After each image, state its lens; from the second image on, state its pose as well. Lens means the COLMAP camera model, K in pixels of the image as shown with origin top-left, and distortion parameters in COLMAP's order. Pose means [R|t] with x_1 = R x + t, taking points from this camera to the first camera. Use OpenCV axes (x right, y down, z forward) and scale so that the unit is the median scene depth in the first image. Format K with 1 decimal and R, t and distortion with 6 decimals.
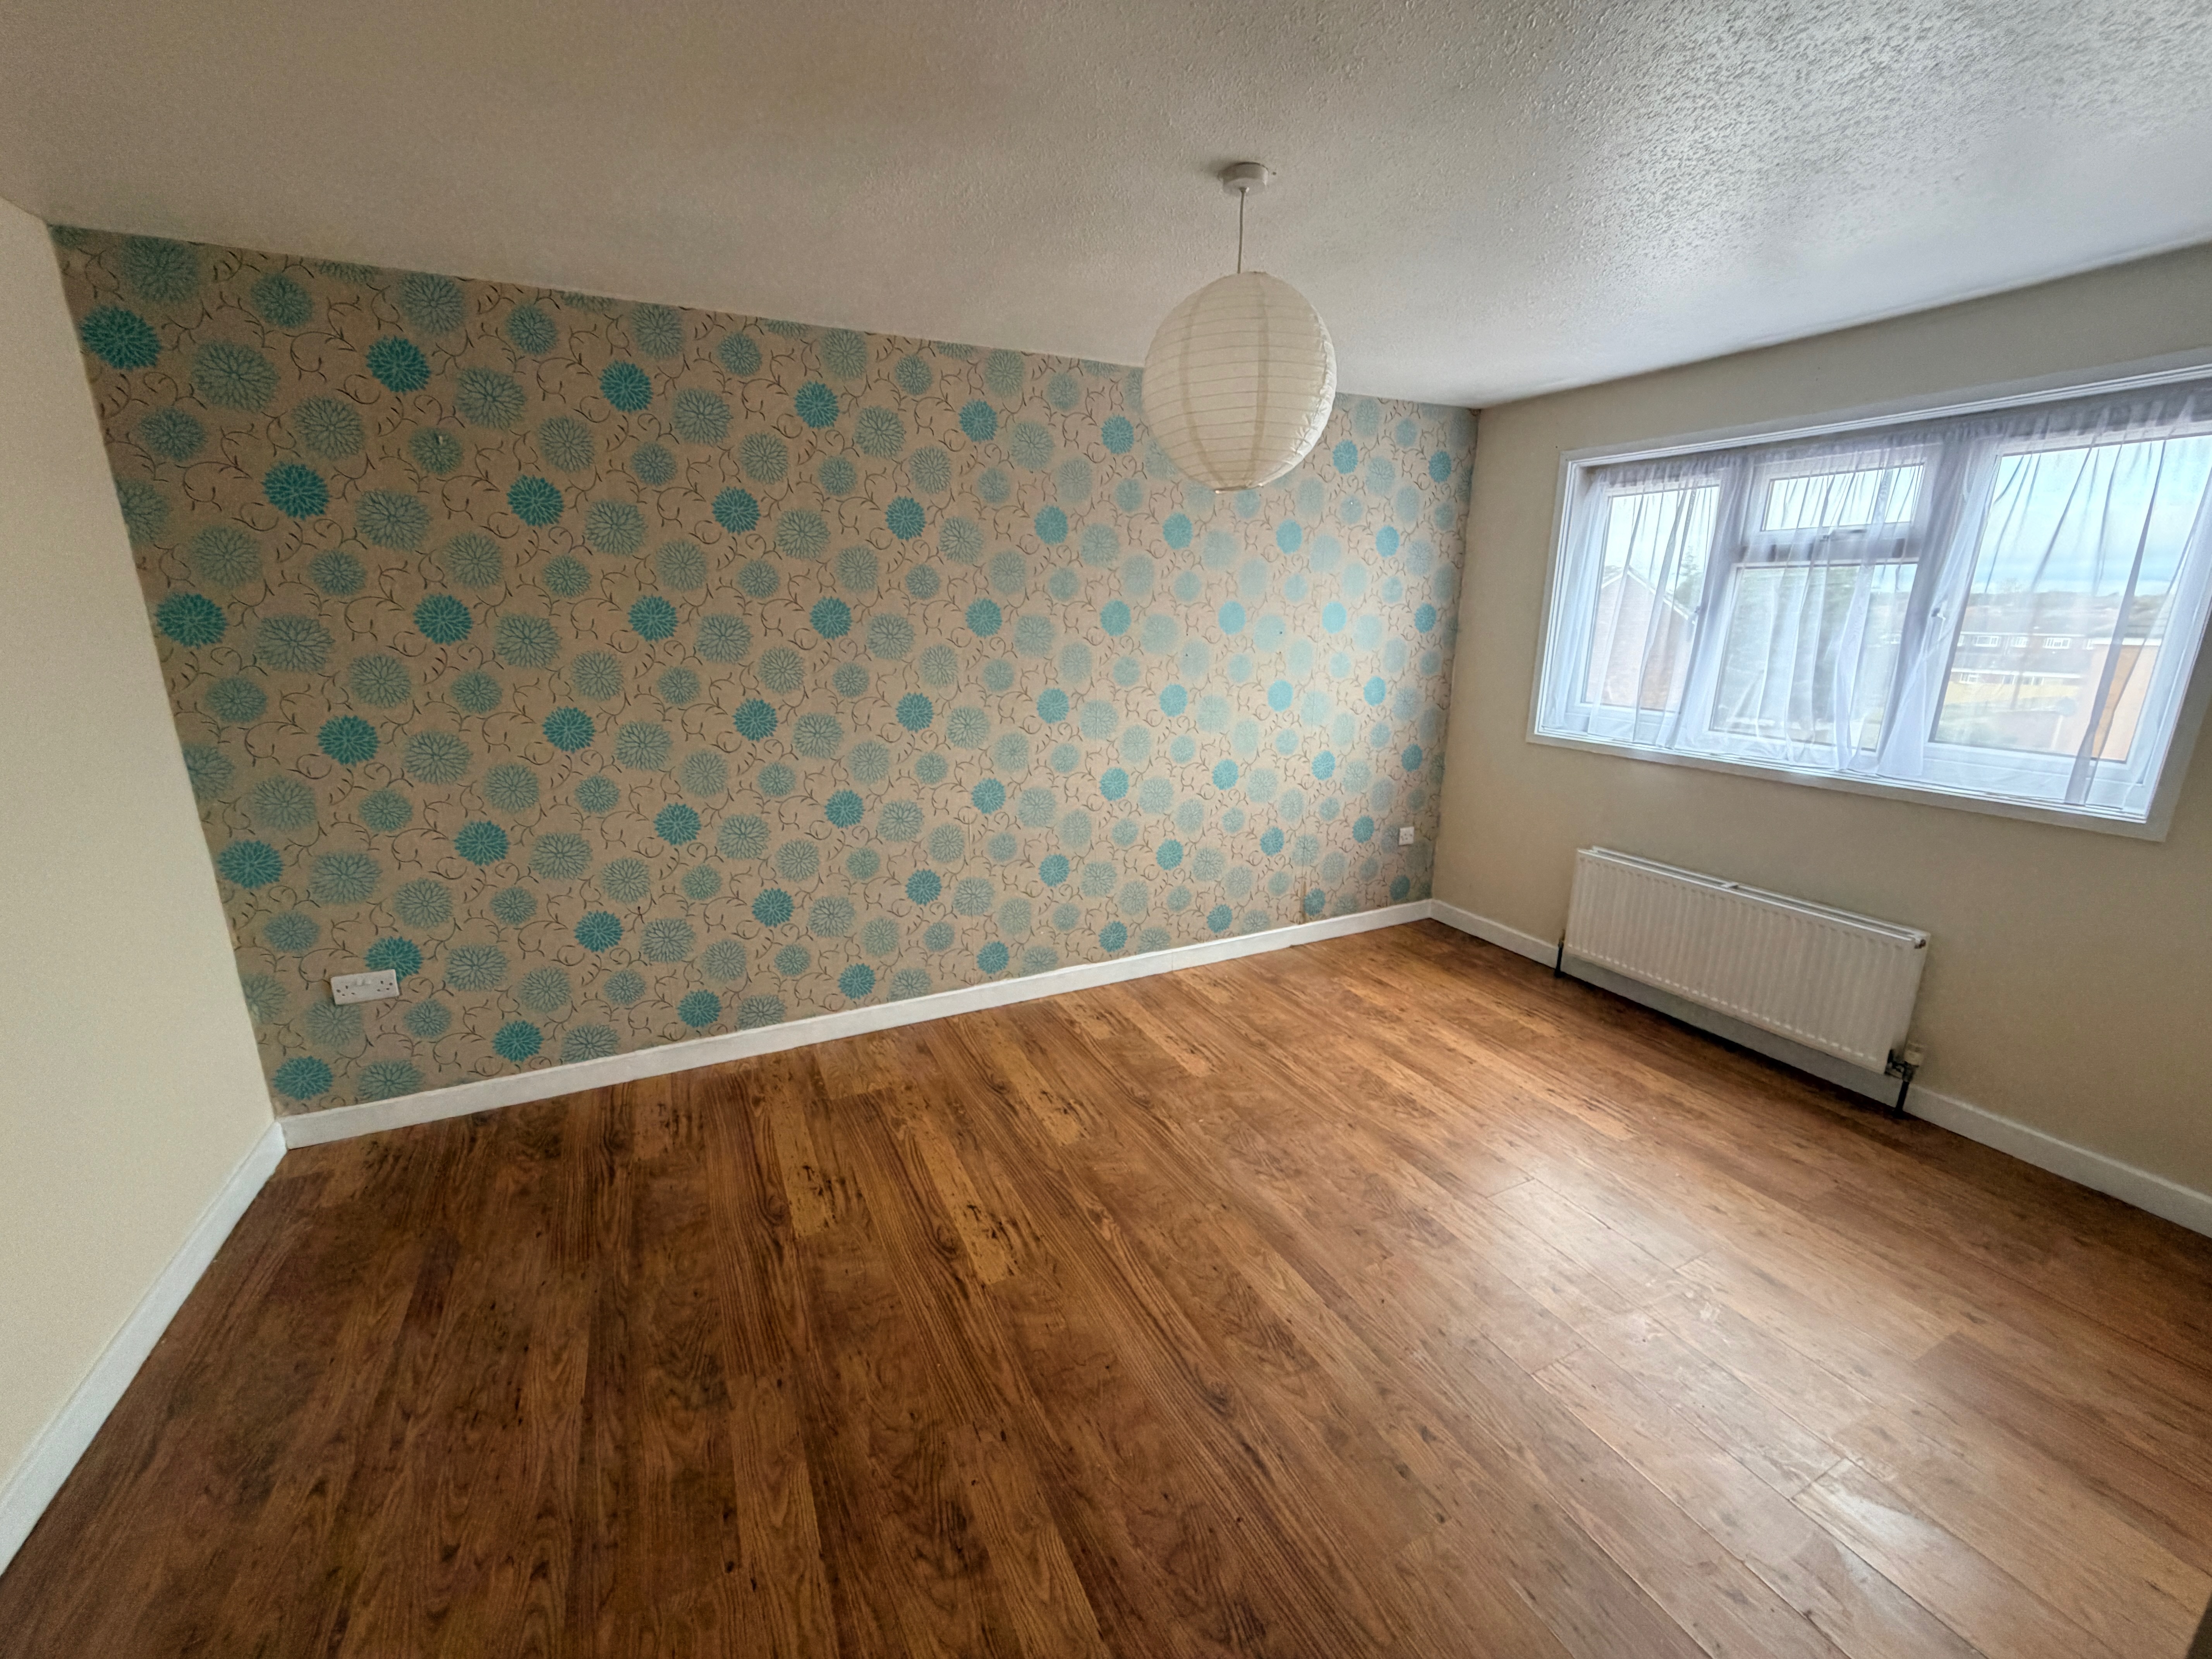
lens RADIAL K [[885.8, 0, 1123.6], [0, 885.8, 844.9], [0, 0, 1]] dist [-0.002034, 0.000032]
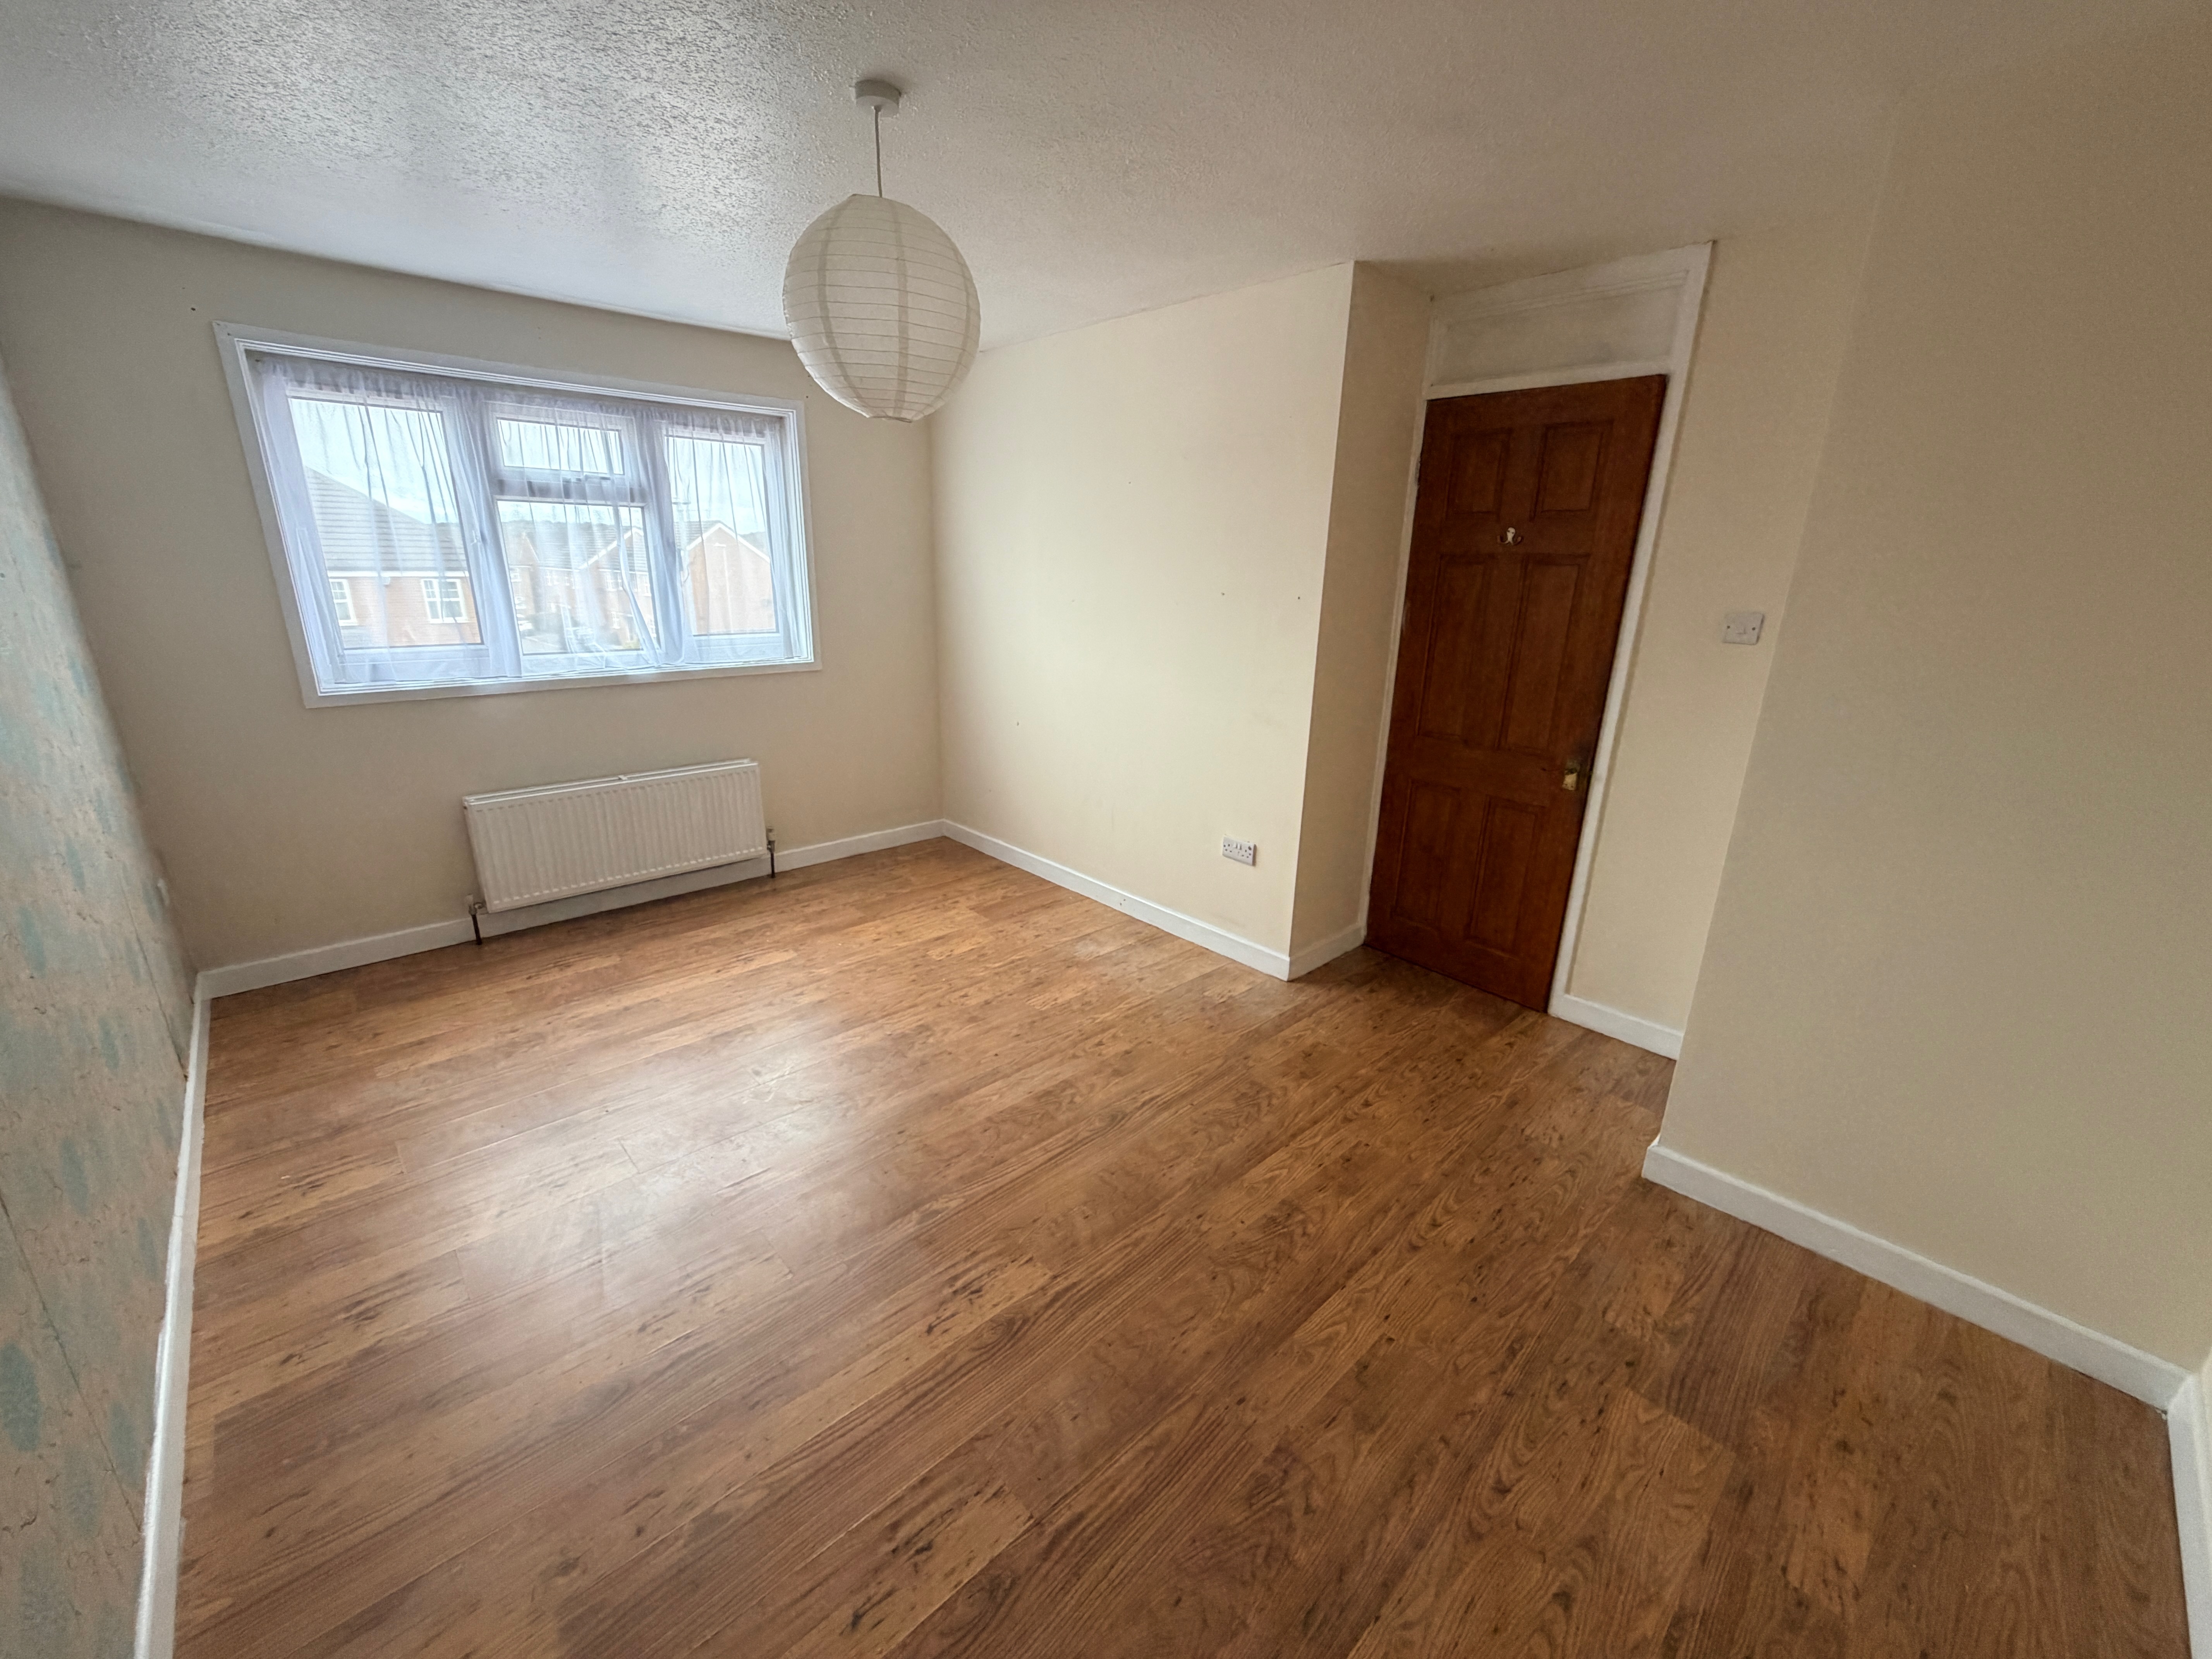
lens RADIAL K [[882.0, 0, 1086.4], [0, 882.0, 831.0], [0, 0, 1]] dist [-0.001644, -0.000249]
pose [[-0.271198, -0.292538, 0.916991, -0.759910], [0.234111, 0.904037, 0.357643, -0.216749], [-0.933619, 0.311670, -0.176687, 0.849392]]
